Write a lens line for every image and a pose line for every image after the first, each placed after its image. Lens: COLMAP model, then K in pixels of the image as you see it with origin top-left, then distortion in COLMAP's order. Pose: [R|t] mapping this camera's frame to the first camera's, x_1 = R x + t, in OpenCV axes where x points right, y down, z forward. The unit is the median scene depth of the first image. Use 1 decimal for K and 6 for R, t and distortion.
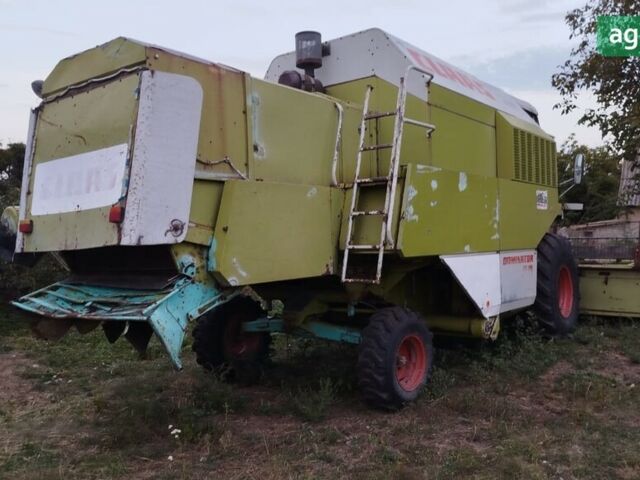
lens RADIAL K [[592.8, 0, 323.0], [0, 592.8, 236.3], [0, 0, 1]] dist [0.119685, -0.230975]
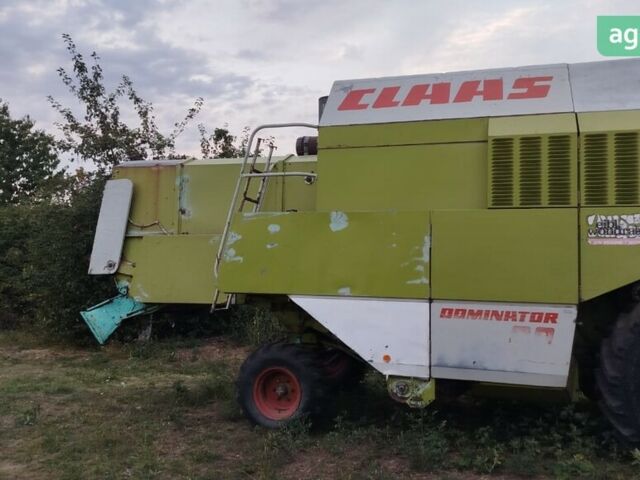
lens RADIAL K [[592.8, 0, 323.0], [0, 592.8, 236.3], [0, 0, 1]] dist [0.119685, -0.230975]
pose [[0.363775, -0.032015, -0.930936, 1.170924], [-0.023205, 0.998788, -0.043416, -0.026510], [0.931198, 0.037397, 0.362591, 0.663679]]
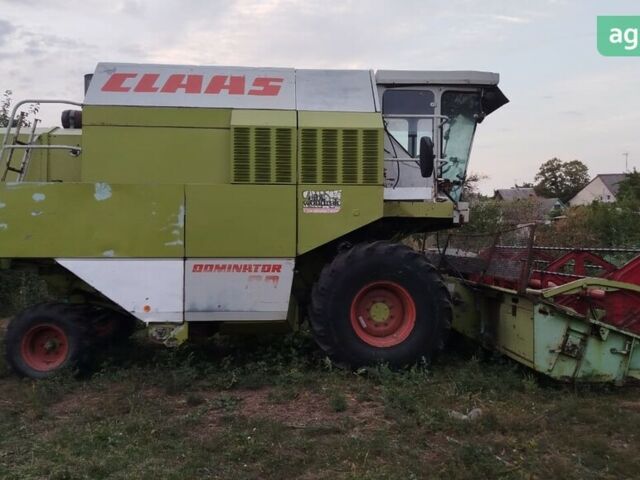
lens RADIAL K [[592.8, 0, 323.0], [0, 592.8, 236.3], [0, 0, 1]] dist [0.119685, -0.230975]
pose [[0.663013, 0.009020, -0.748554, 1.384698], [-0.012308, 0.999924, 0.001147, -0.017297], [0.748507, 0.008453, 0.663073, 0.607293]]
